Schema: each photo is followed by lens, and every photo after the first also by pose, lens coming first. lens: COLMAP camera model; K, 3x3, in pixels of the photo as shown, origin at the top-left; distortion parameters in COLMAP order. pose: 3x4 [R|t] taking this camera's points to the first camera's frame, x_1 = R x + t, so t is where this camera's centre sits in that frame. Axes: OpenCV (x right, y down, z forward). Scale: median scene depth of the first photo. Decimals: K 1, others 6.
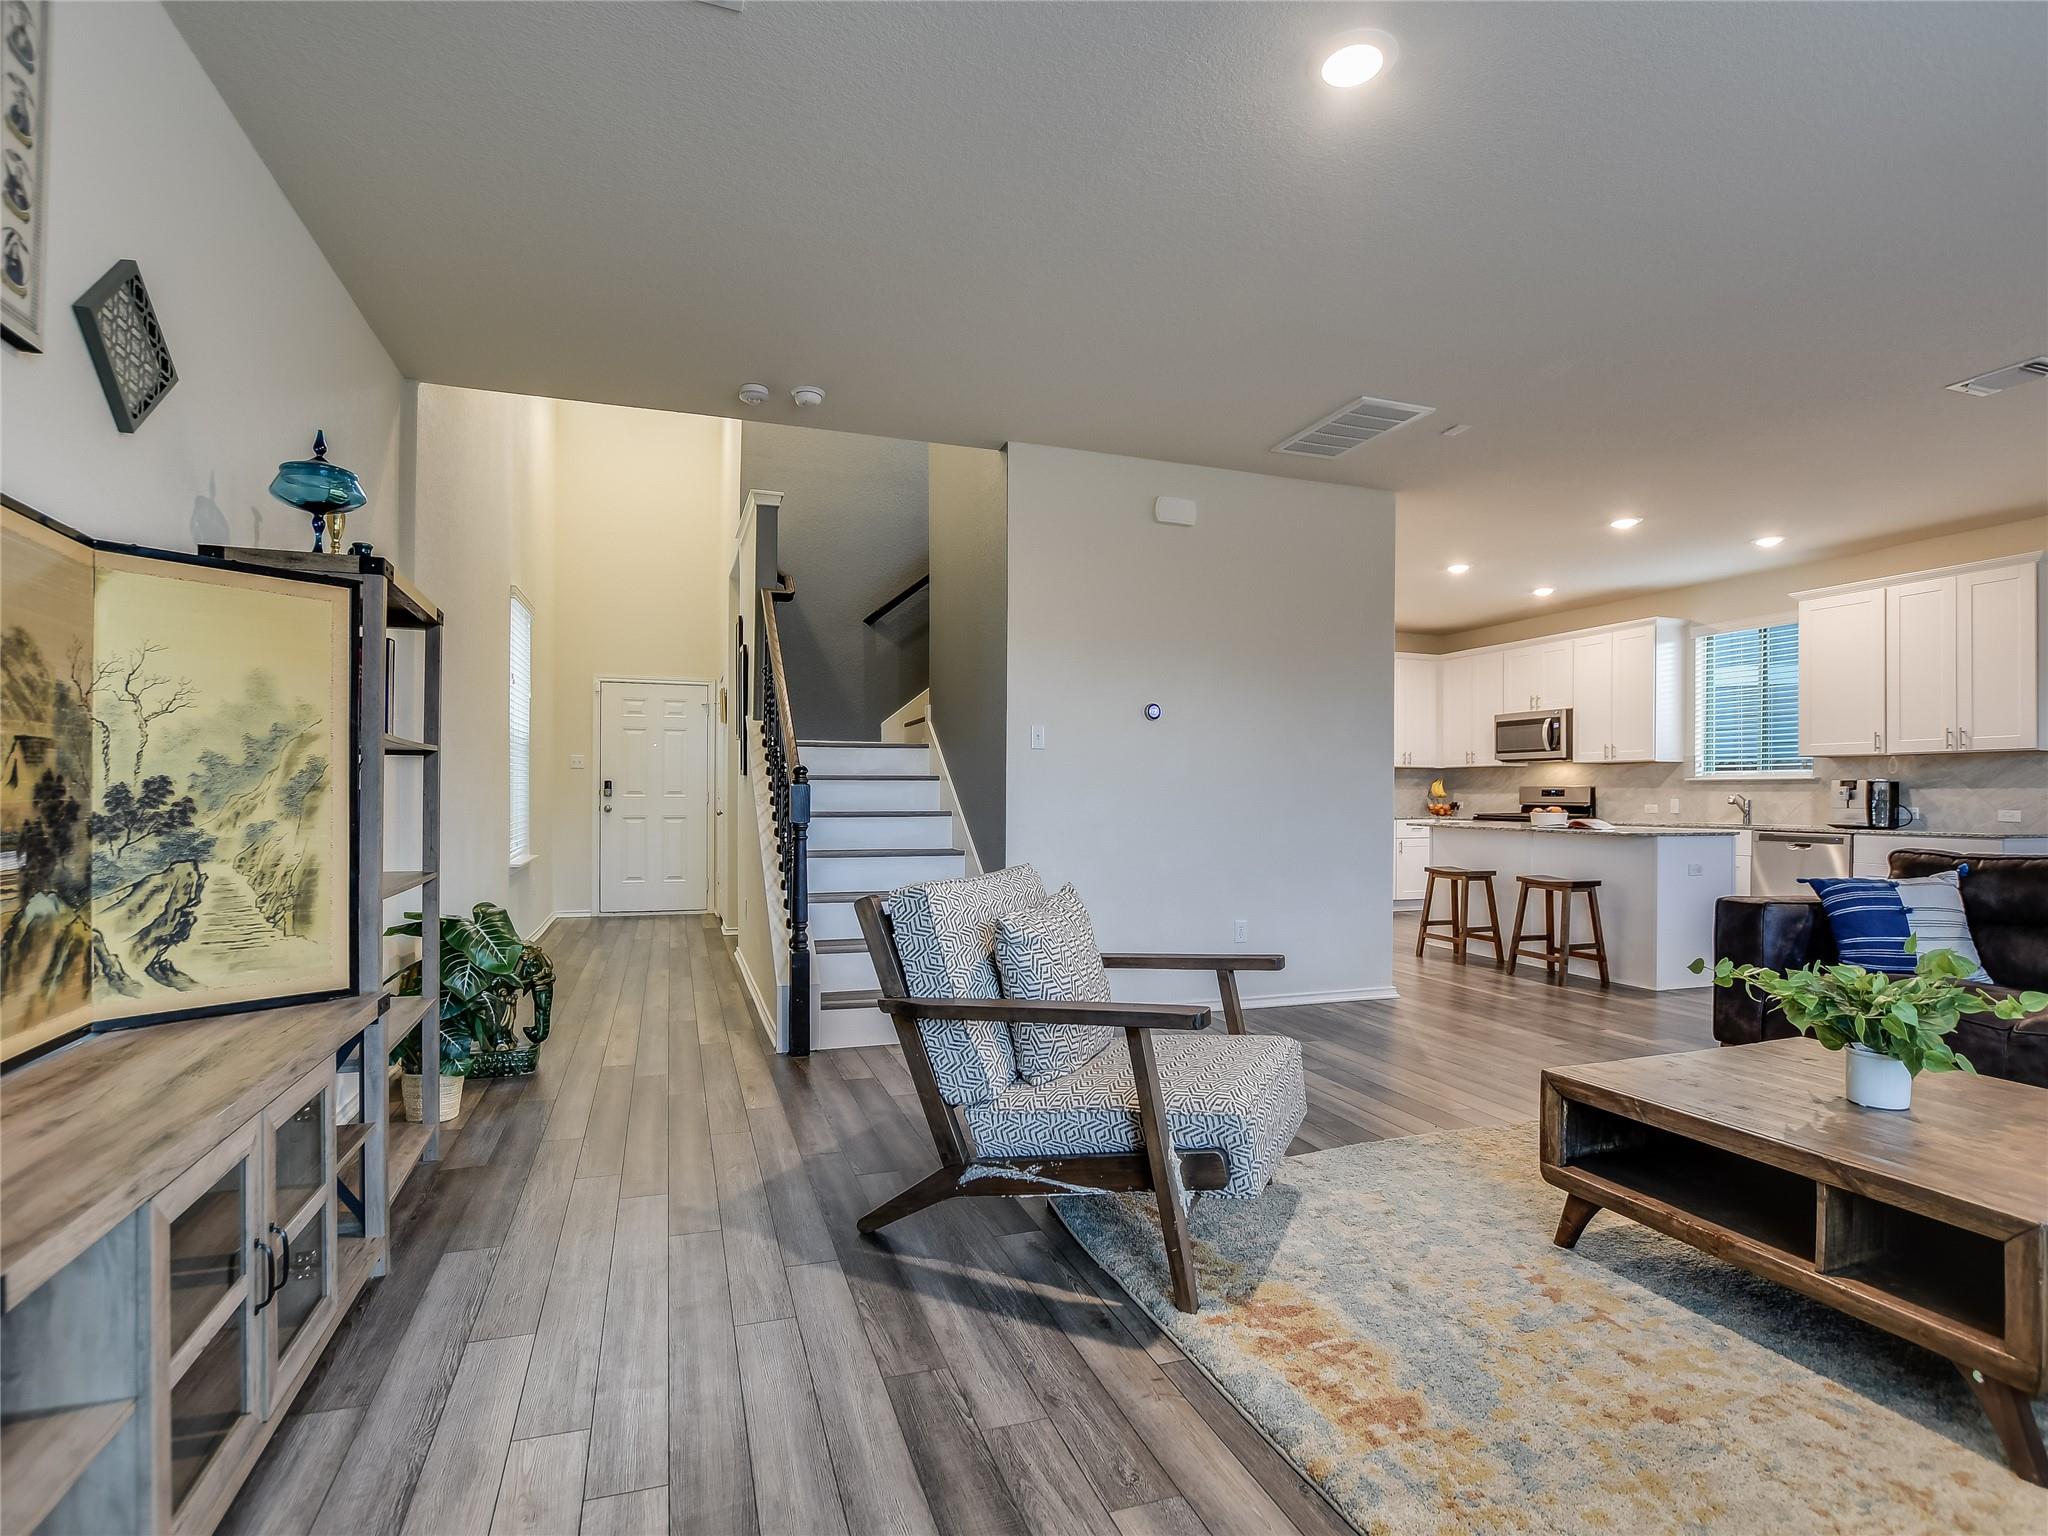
lens RADIAL K [[1017.2, 0, 999.2], [0, 1017.2, 795.4], [0, 0, 1]] dist [-0.022626, 0.001715]
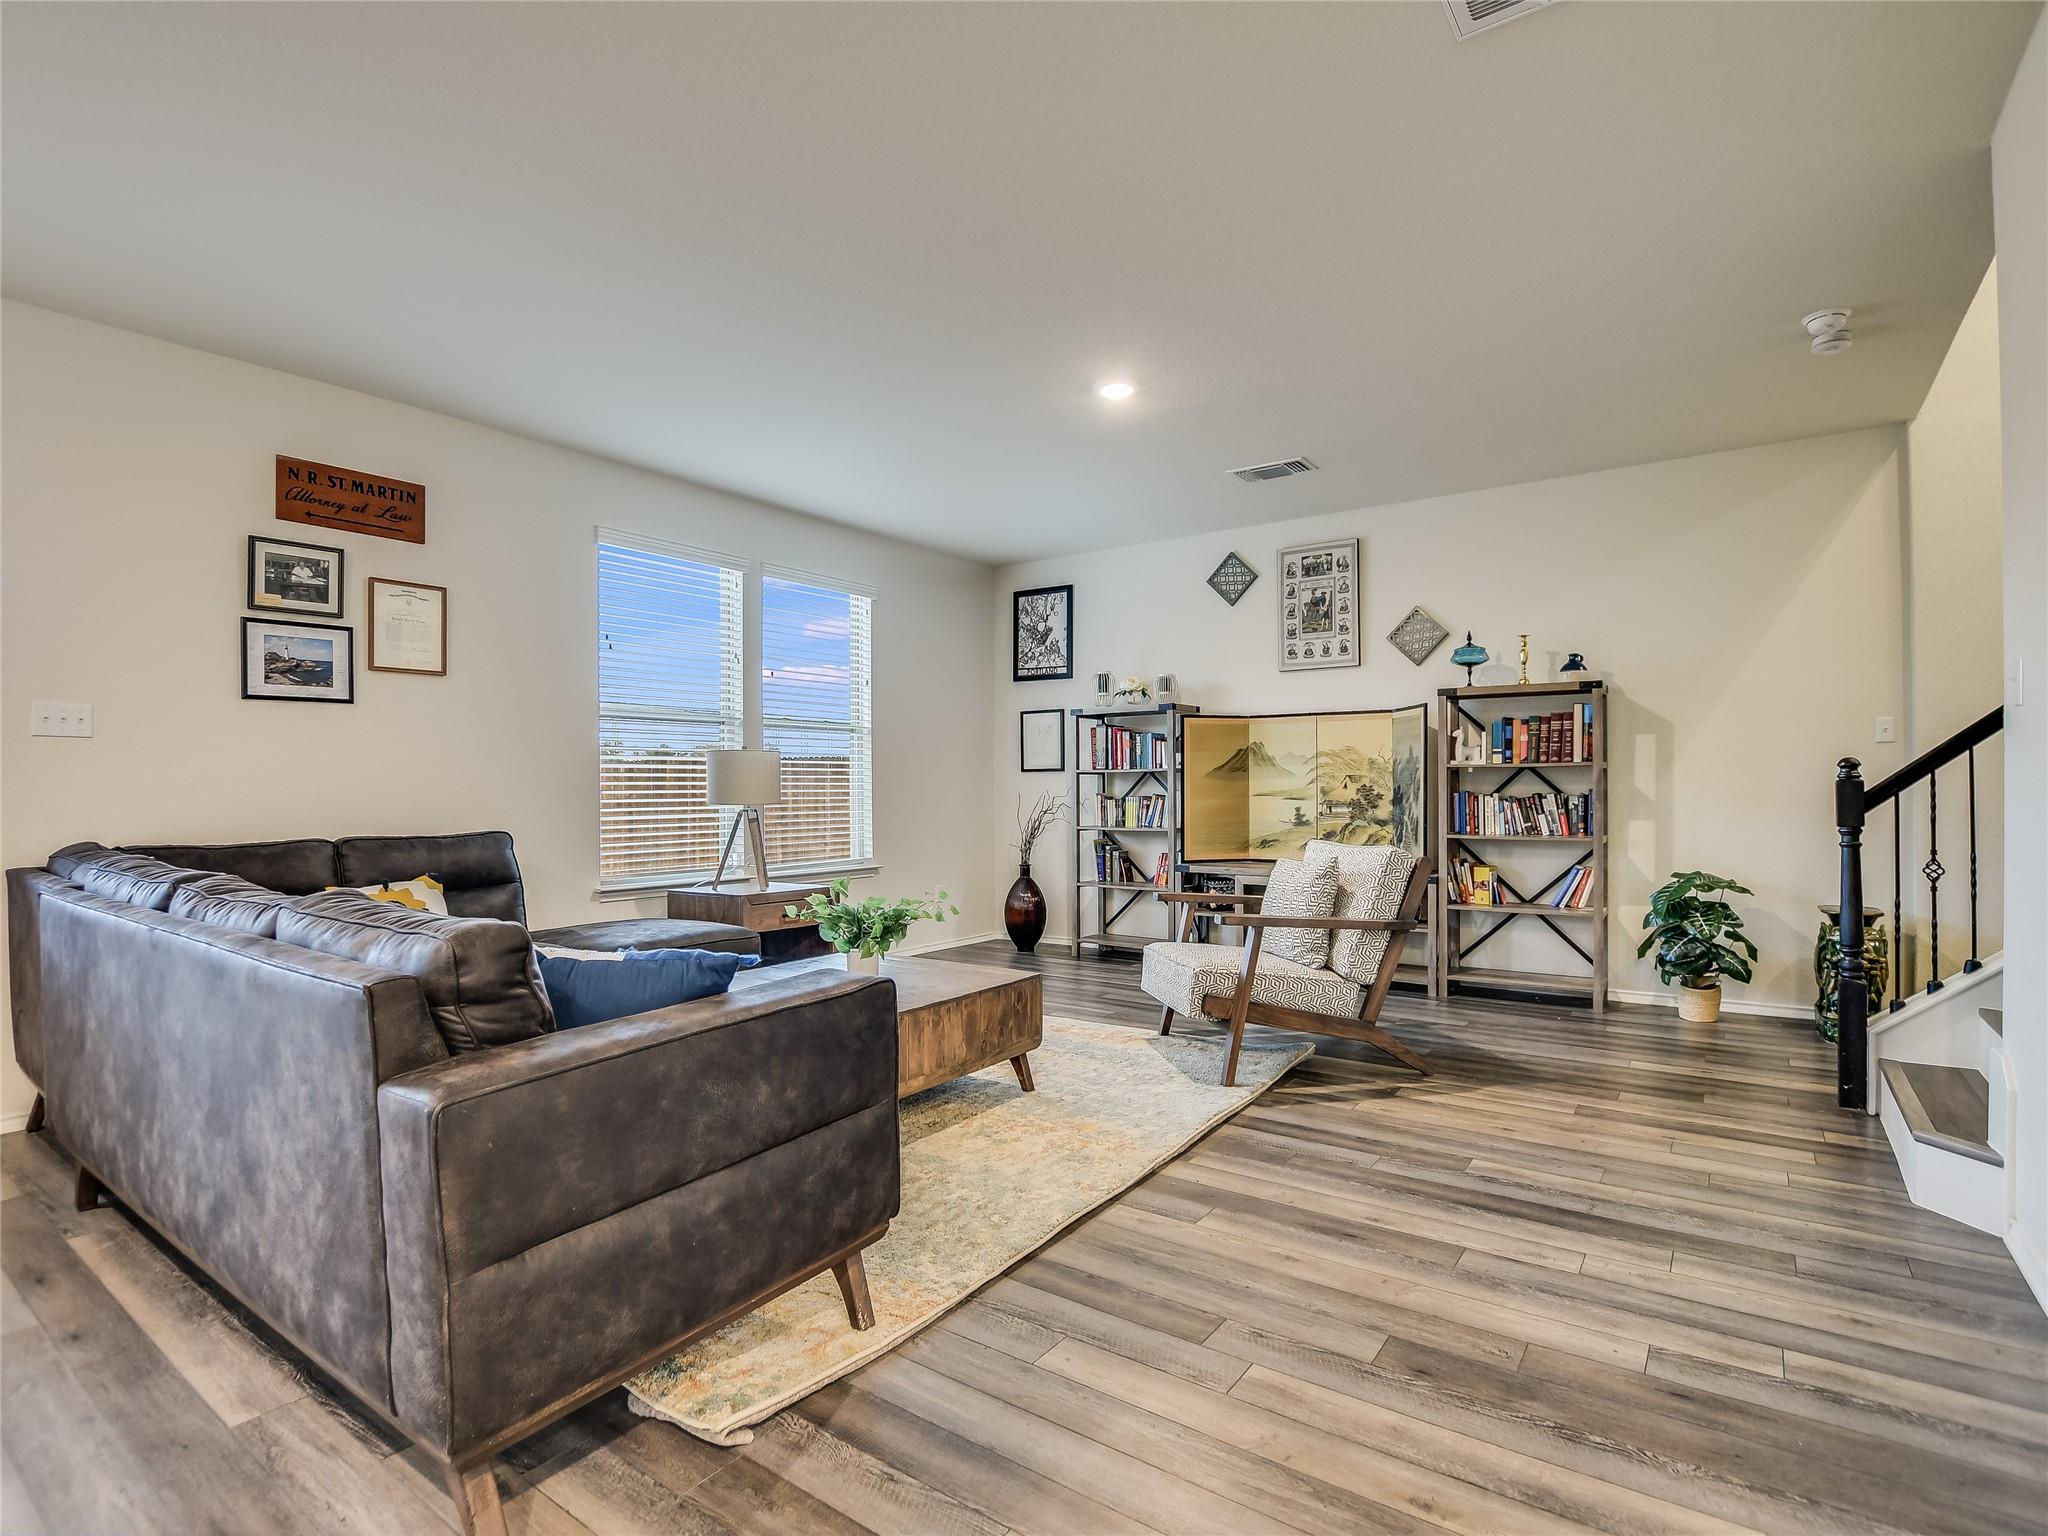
lens RADIAL K [[1017.2, 0, 999.2], [0, 1017.2, 795.4], [0, 0, 1]] dist [-0.022626, 0.001715]
pose [[-0.820667, 0.007668, -0.571355, 1.497337], [0.005063, 0.999968, 0.006149, -0.013263], [0.571384, 0.002153, -0.820680, 2.265284]]
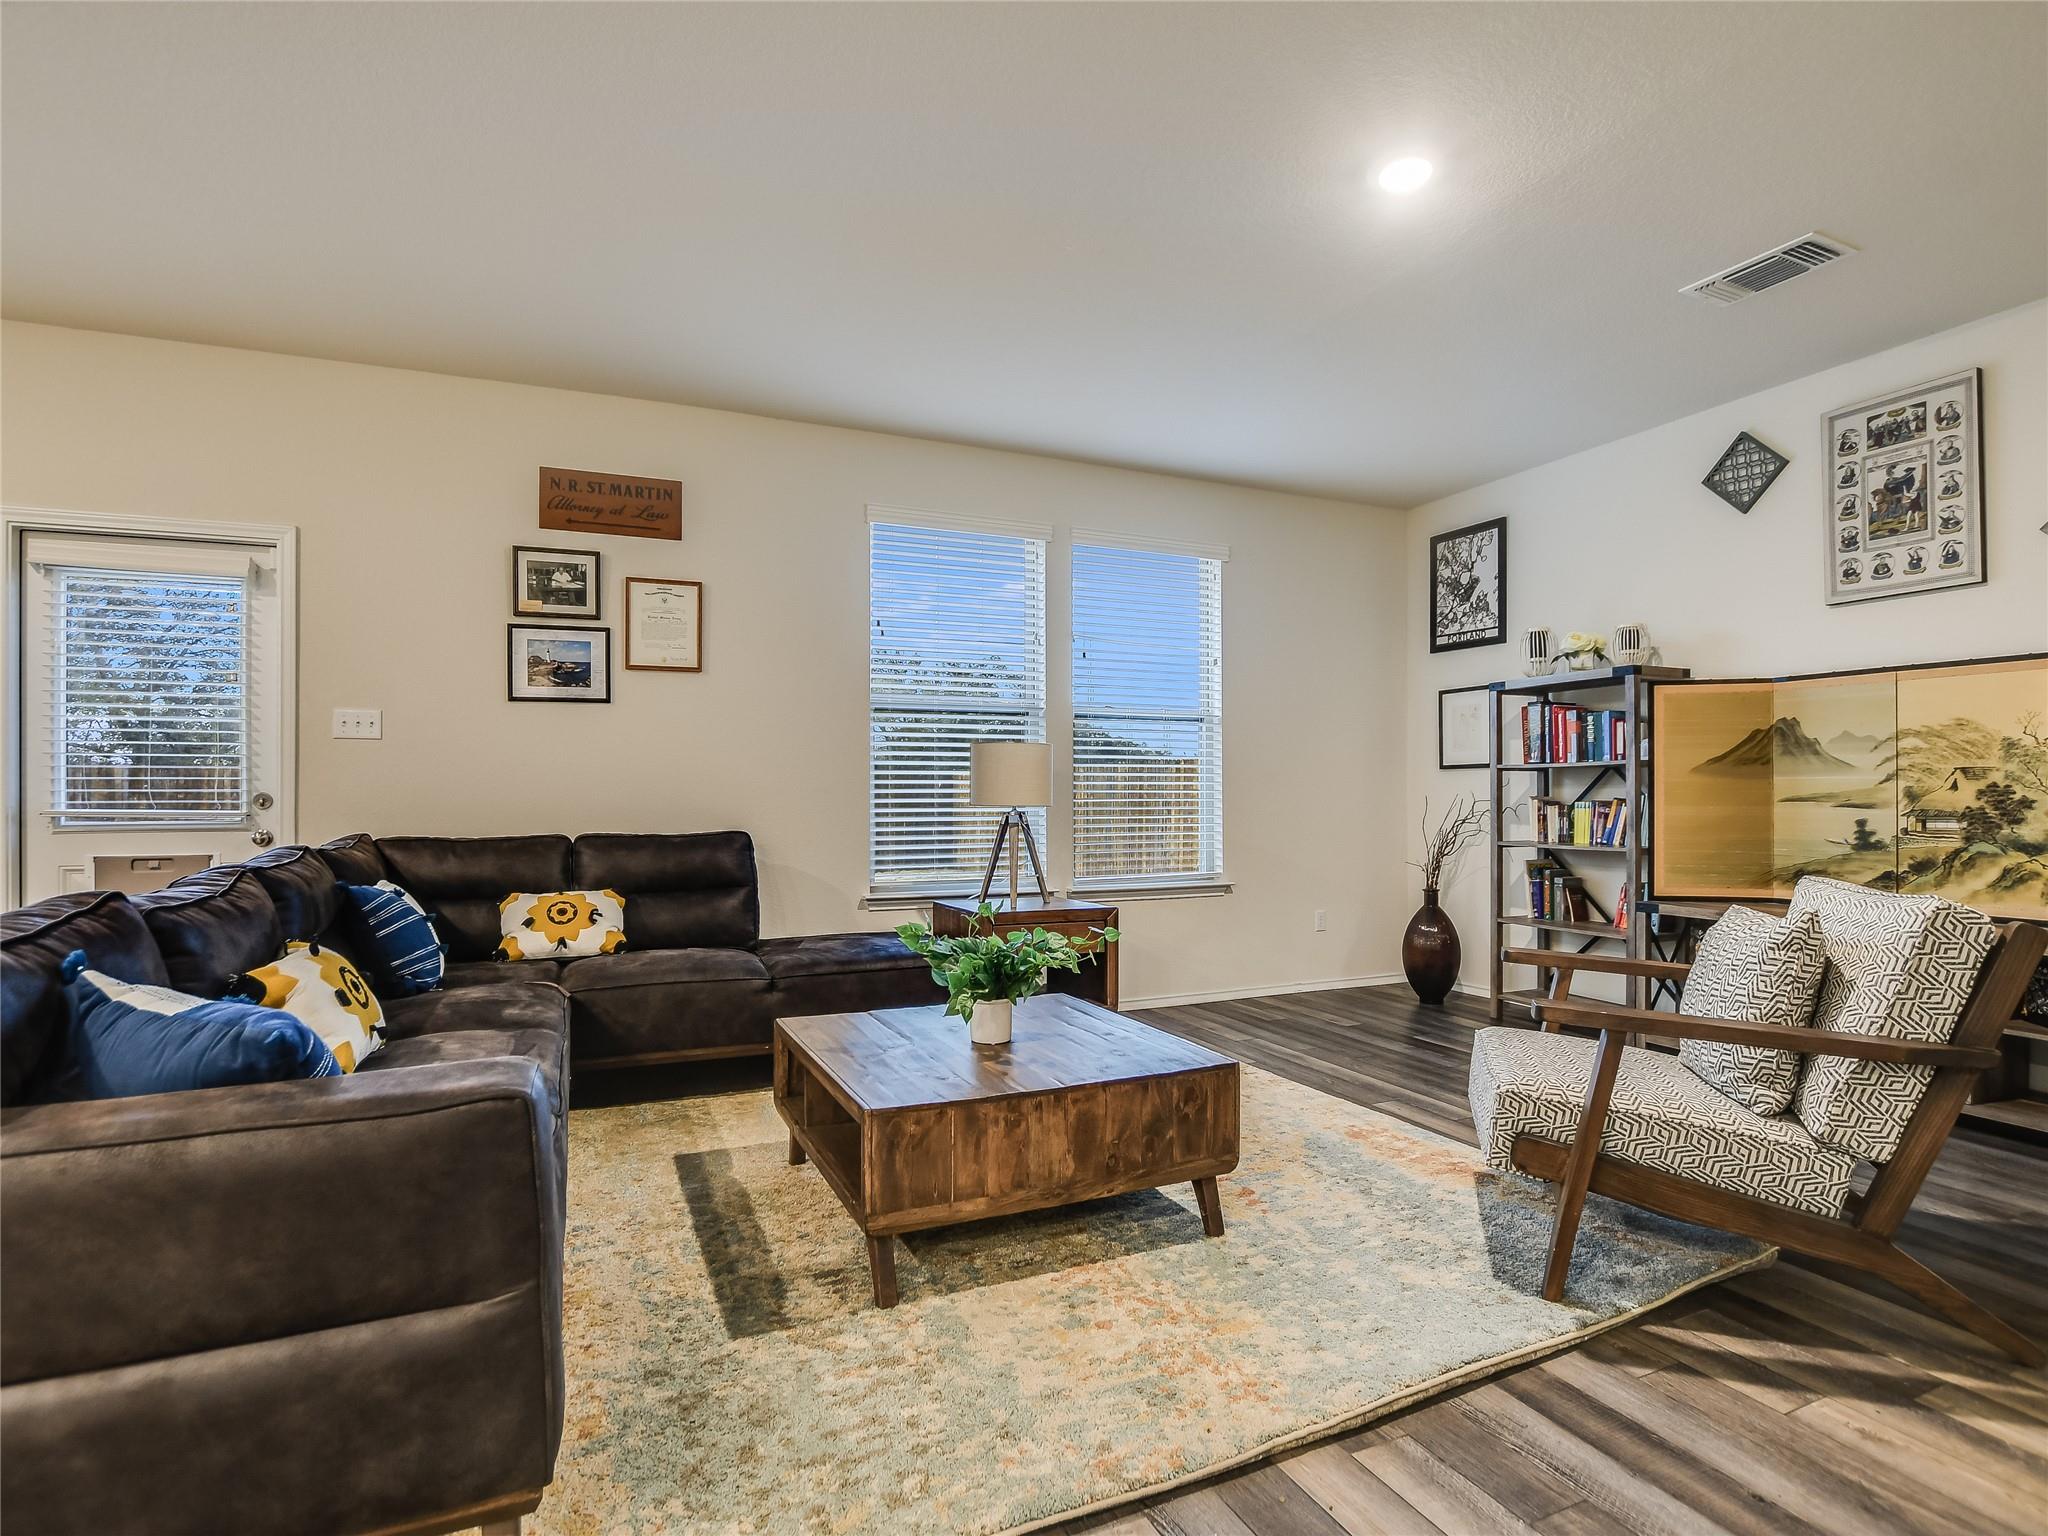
lens RADIAL K [[1017.2, 0, 999.2], [0, 1017.2, 795.4], [0, 0, 1]] dist [-0.022626, 0.001715]
pose [[-0.996012, 0.000617, -0.089217, 0.883186], [0.000625, 1.000000, -0.000058, -0.002889], [0.089217, -0.000113, -0.996012, 2.031856]]
